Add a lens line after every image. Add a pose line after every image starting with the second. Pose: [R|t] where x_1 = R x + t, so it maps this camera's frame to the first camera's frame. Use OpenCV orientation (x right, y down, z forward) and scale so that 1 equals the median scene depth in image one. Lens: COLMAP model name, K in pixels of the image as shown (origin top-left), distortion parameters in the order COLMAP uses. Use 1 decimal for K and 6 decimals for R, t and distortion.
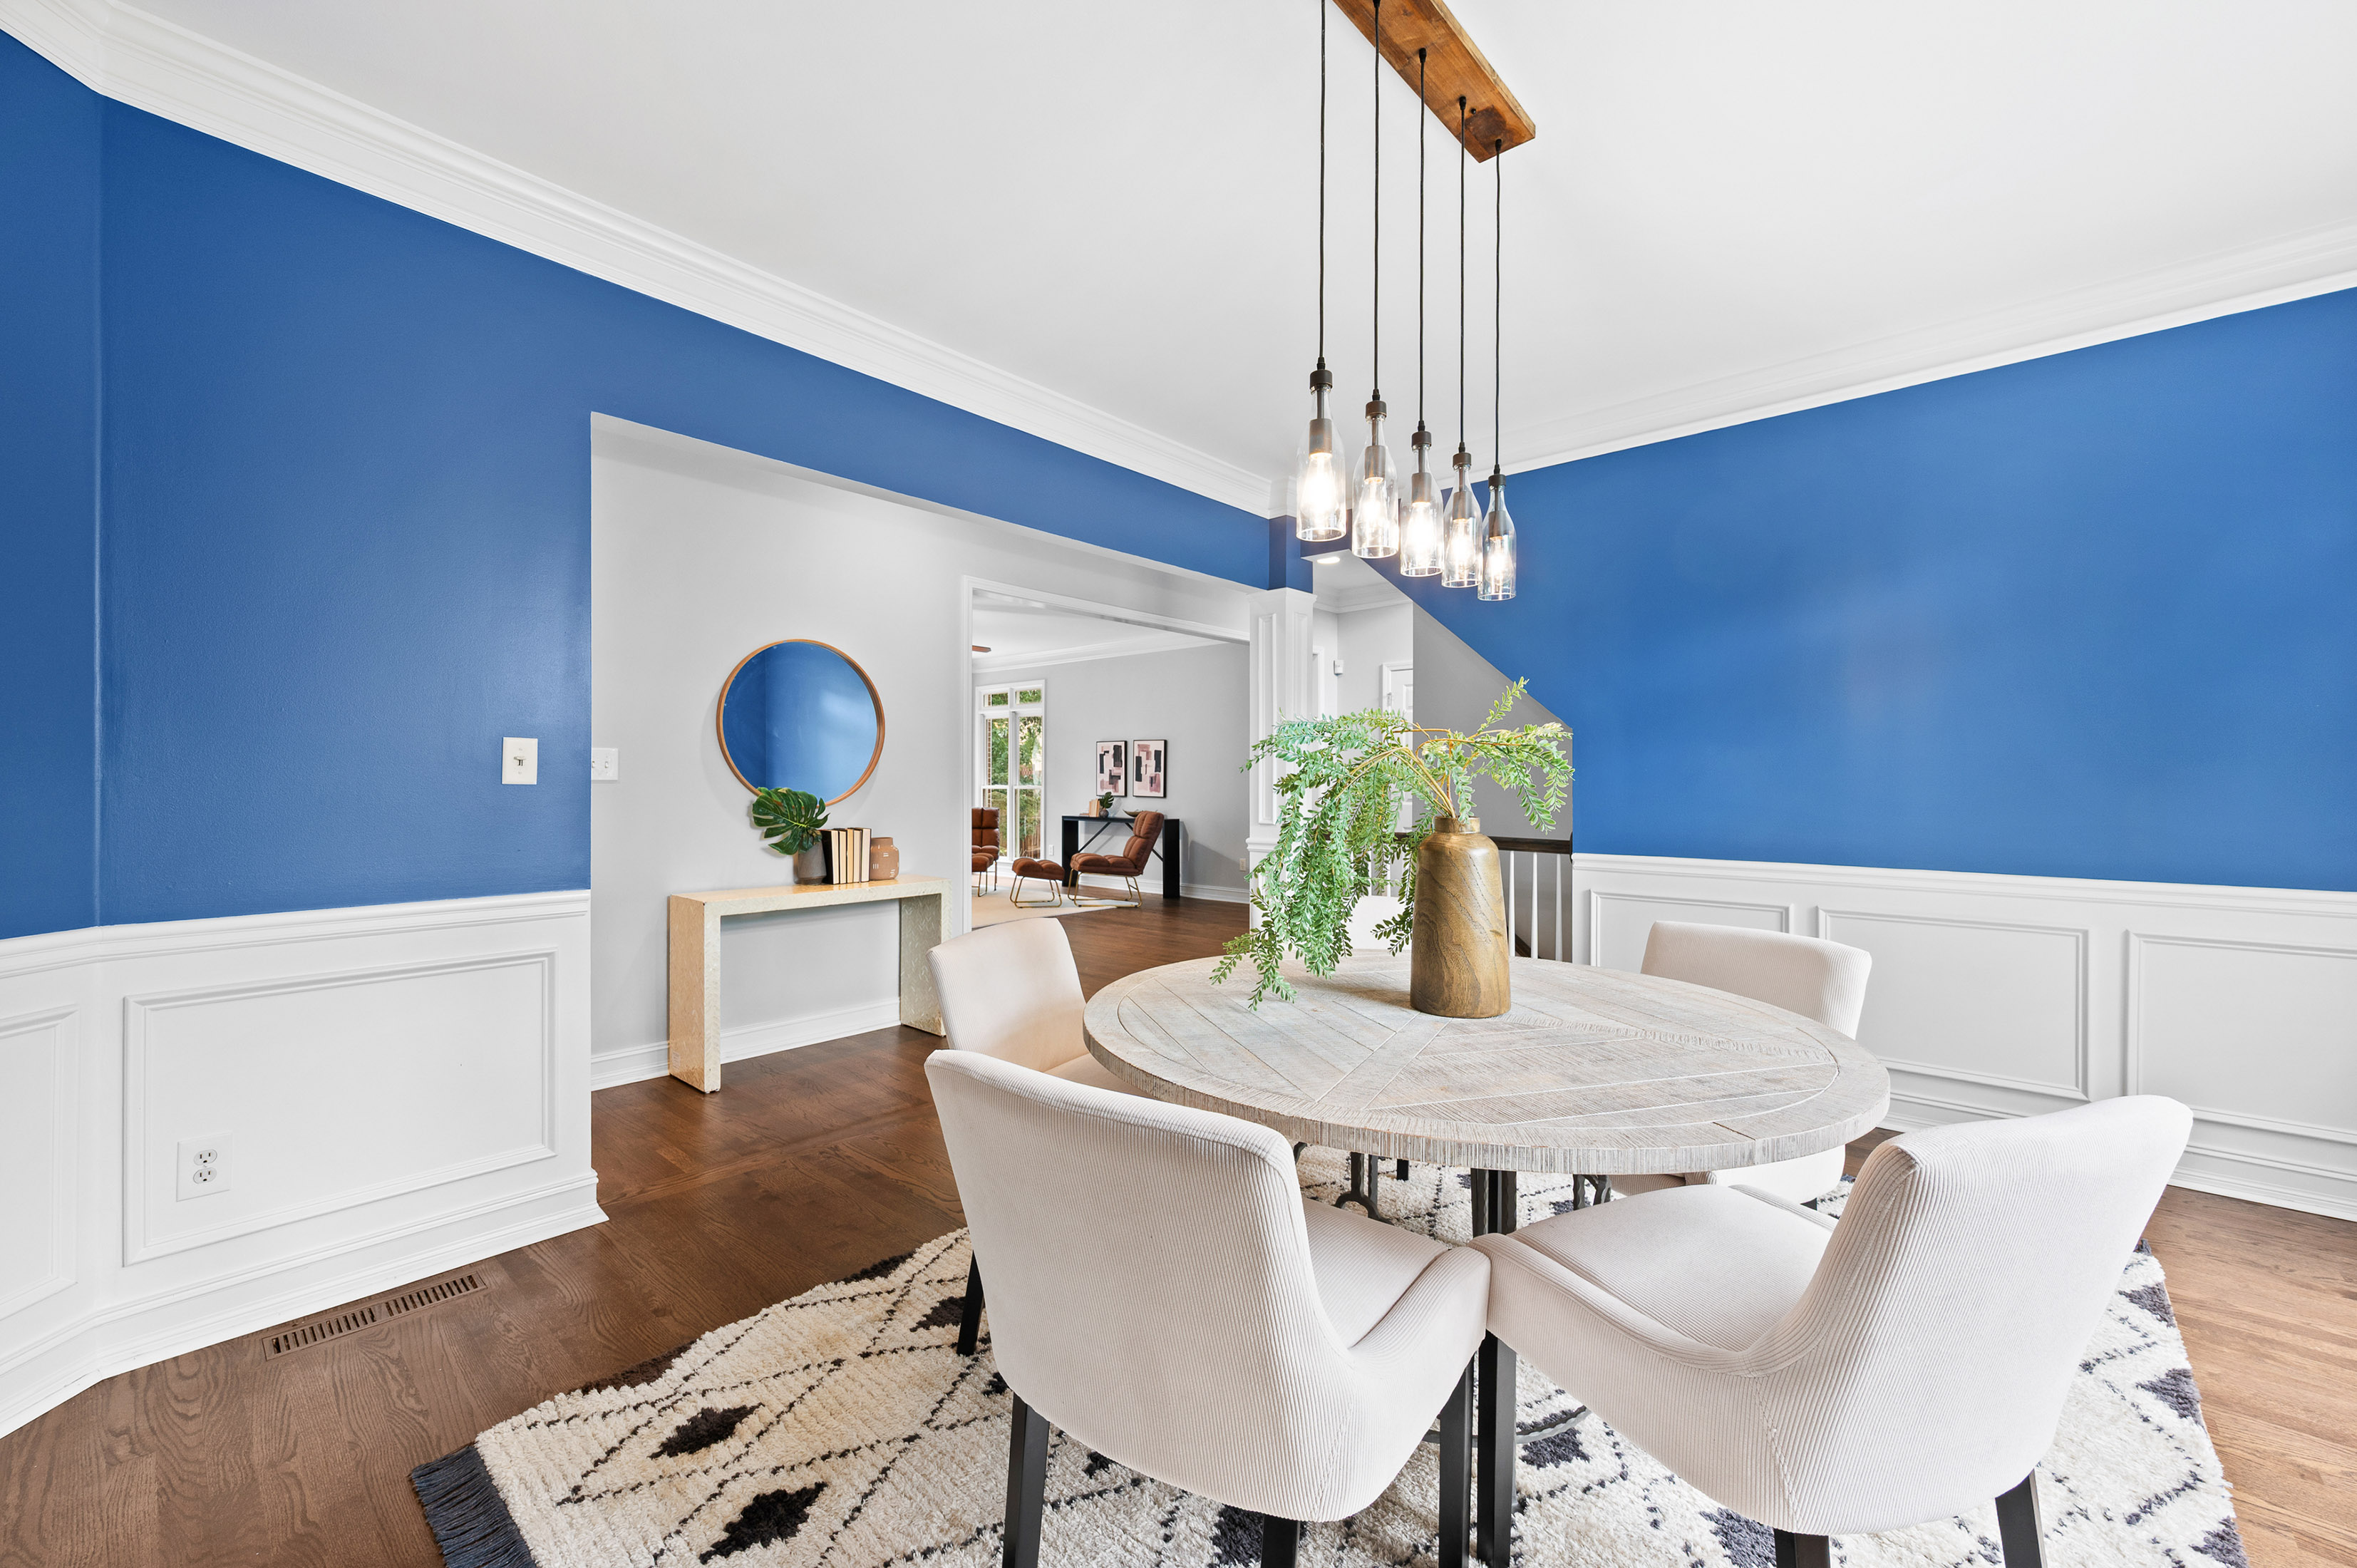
lens RADIAL K [[931.2, 0, 1186.2], [0, 931.2, 787.3], [0, 0, 1]] dist [-0.000392, -0.000170]
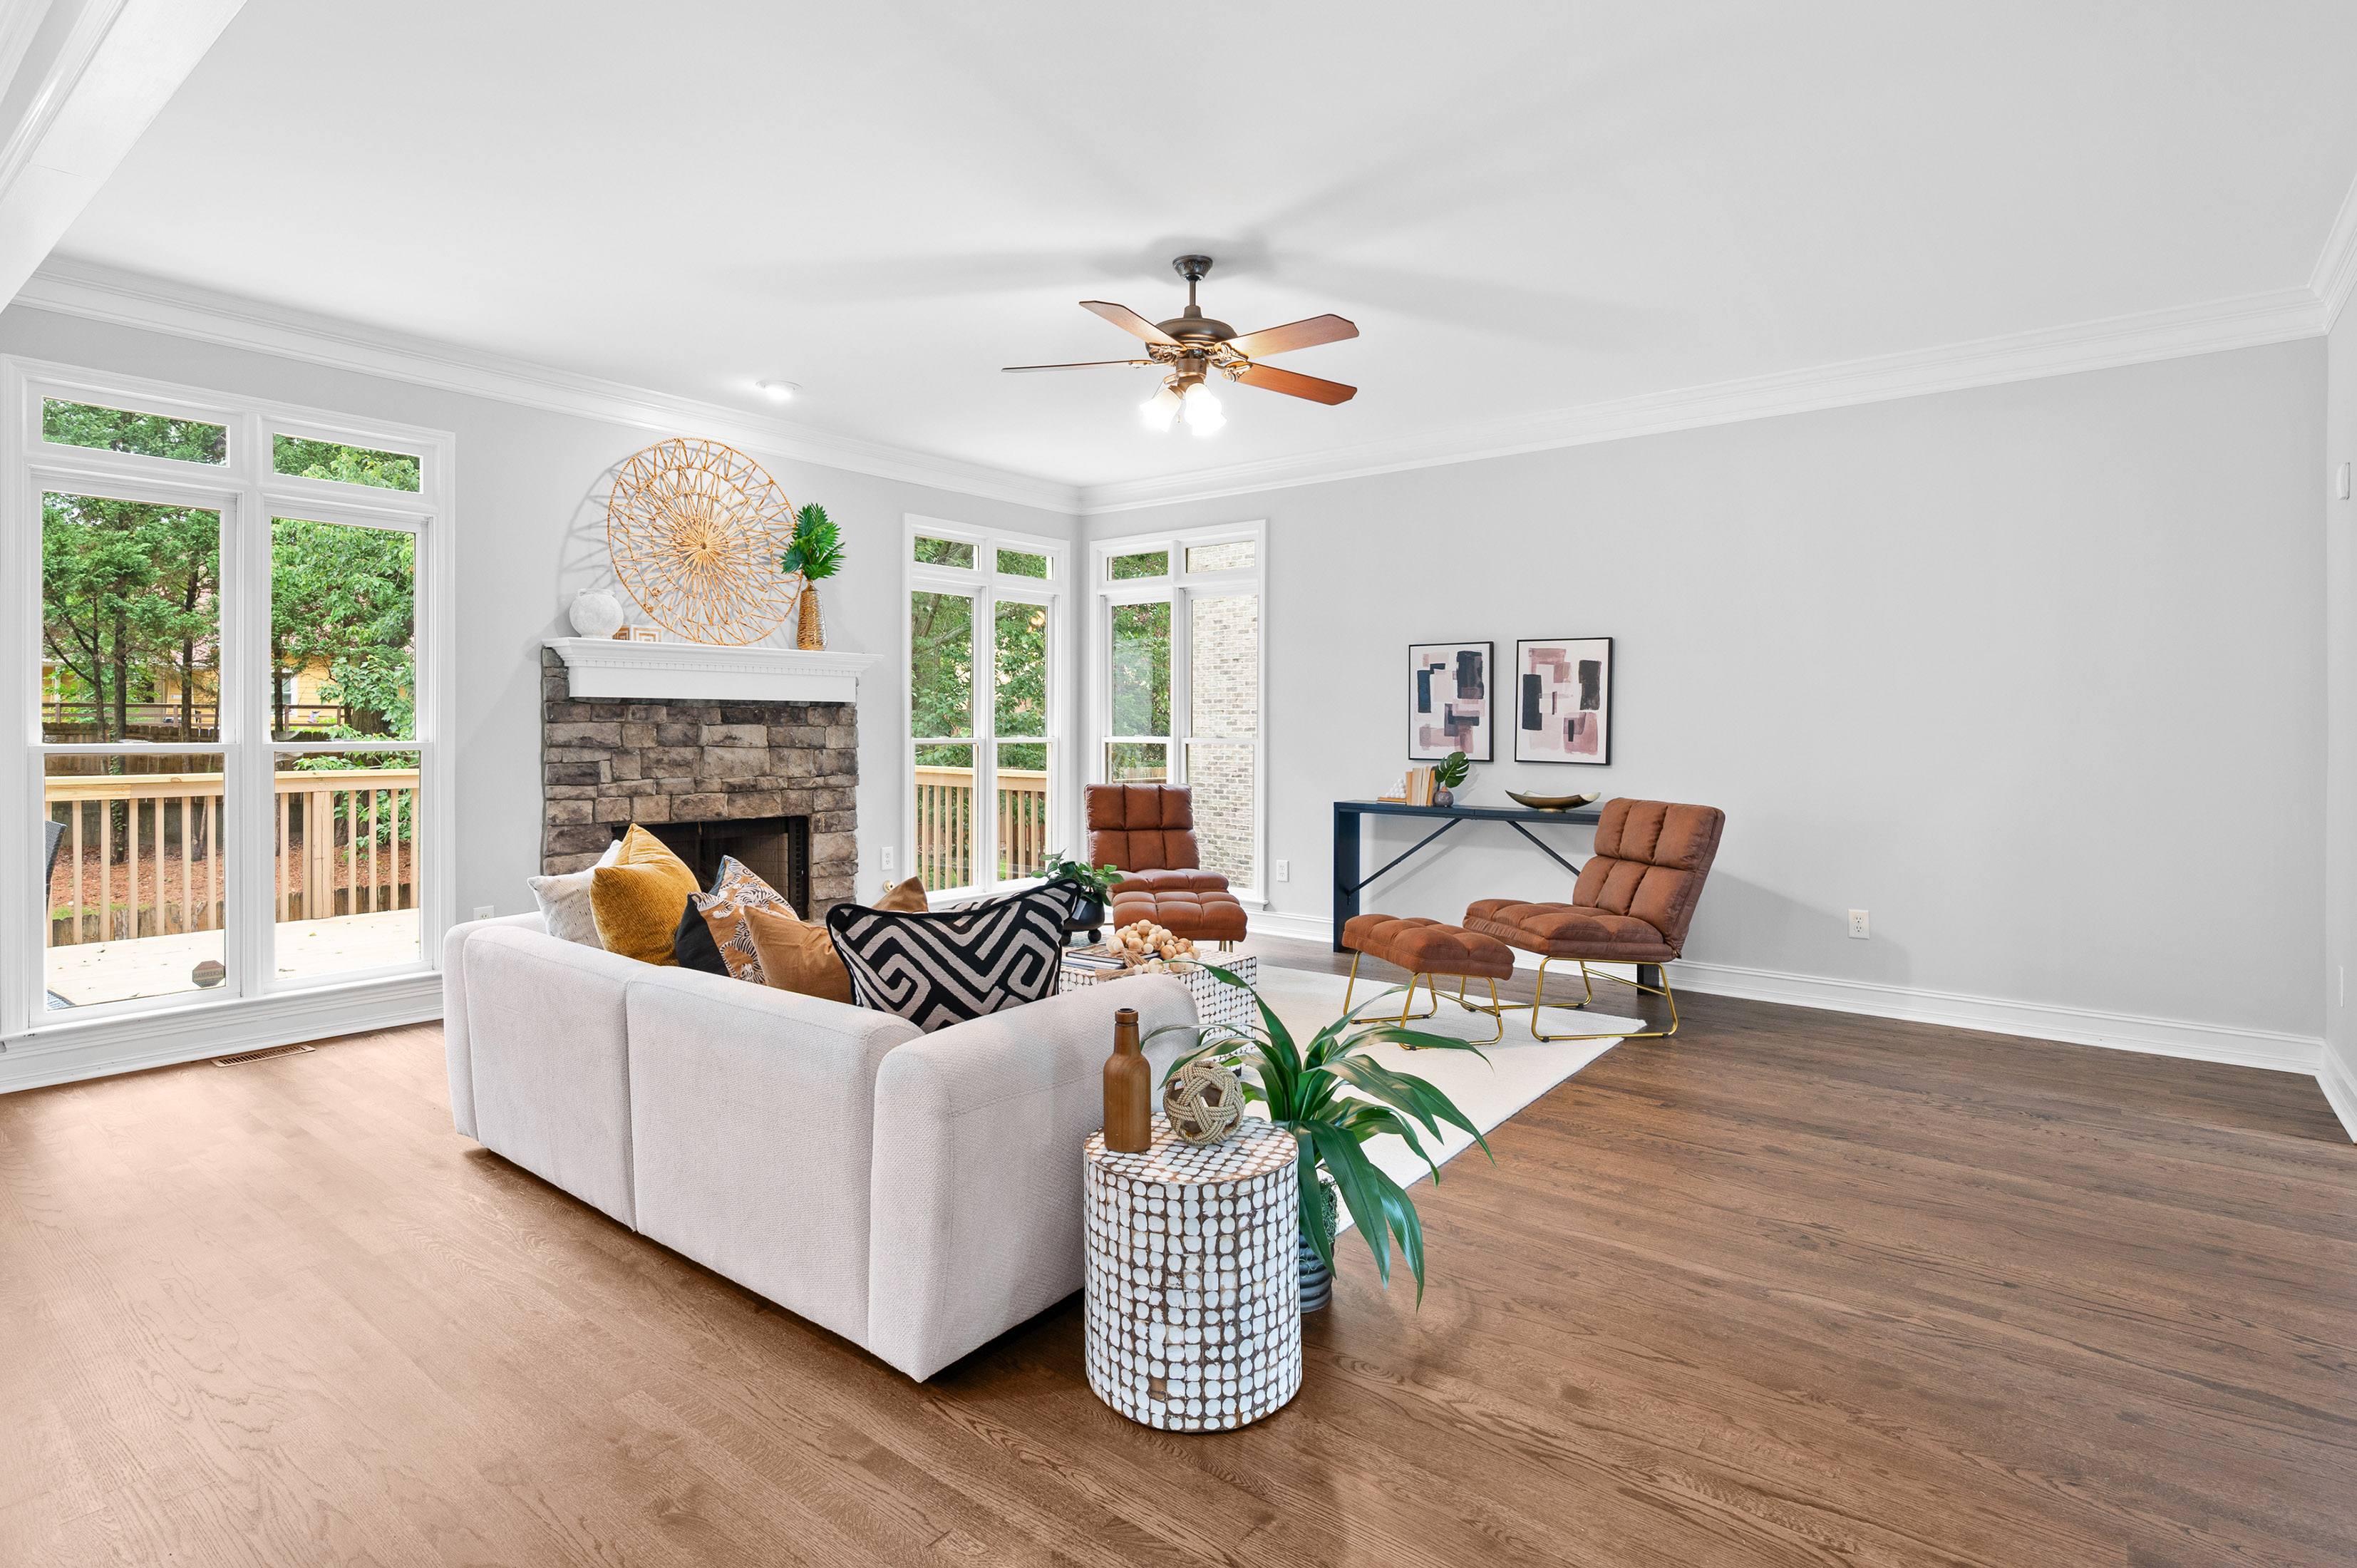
lens RADIAL K [[1201.5, 0, 1133.2], [0, 1201.5, 728.1], [0, 0, 1]] dist [0.000293, -0.000136]
pose [[0.999671, -0.002127, 0.025553, -0.262552], [0.002167, 0.999997, -0.001502, -0.006531], [-0.025549, 0.001556, 0.999672, 0.412771]]
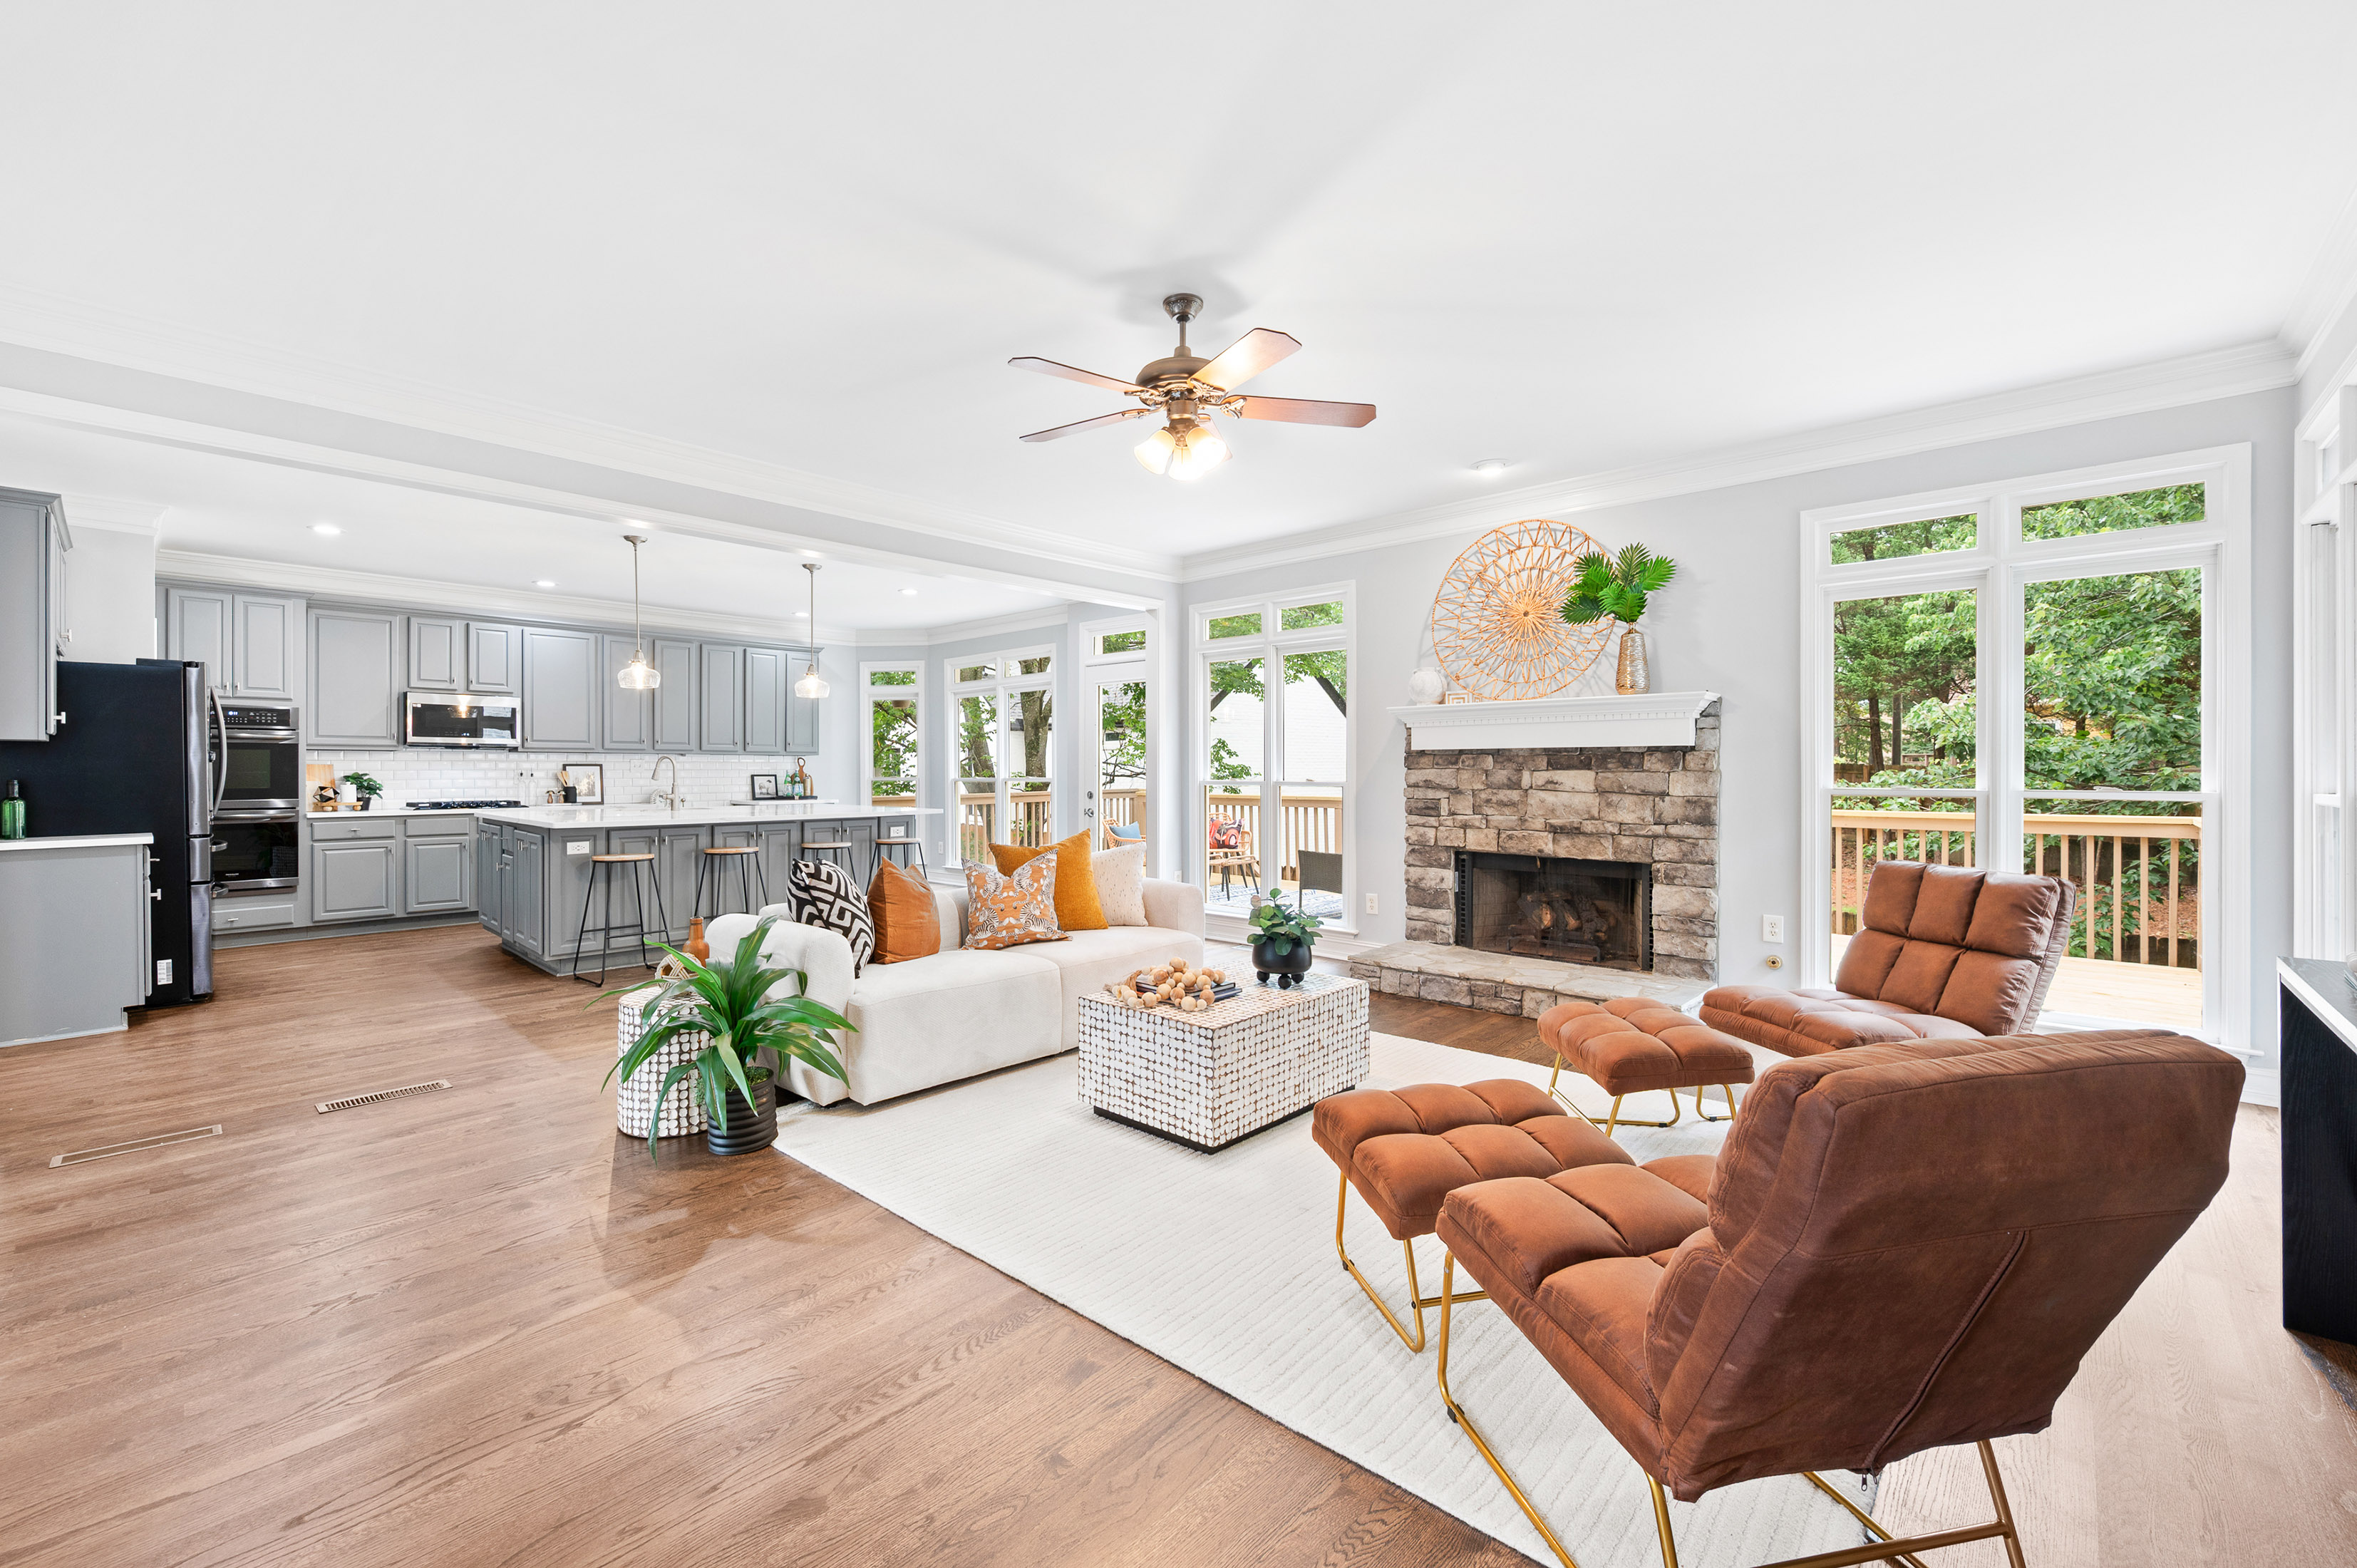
lens RADIAL K [[960.8, 0, 1142.6], [0, 960.8, 771.8], [0, 0, 1]] dist [-0.000315, -0.000271]
pose [[-0.040608, -0.001338, -0.999174, 0.079898], [-0.003407, 0.999993, -0.001200, -0.007460], [0.999169, 0.003355, -0.040612, 0.807167]]
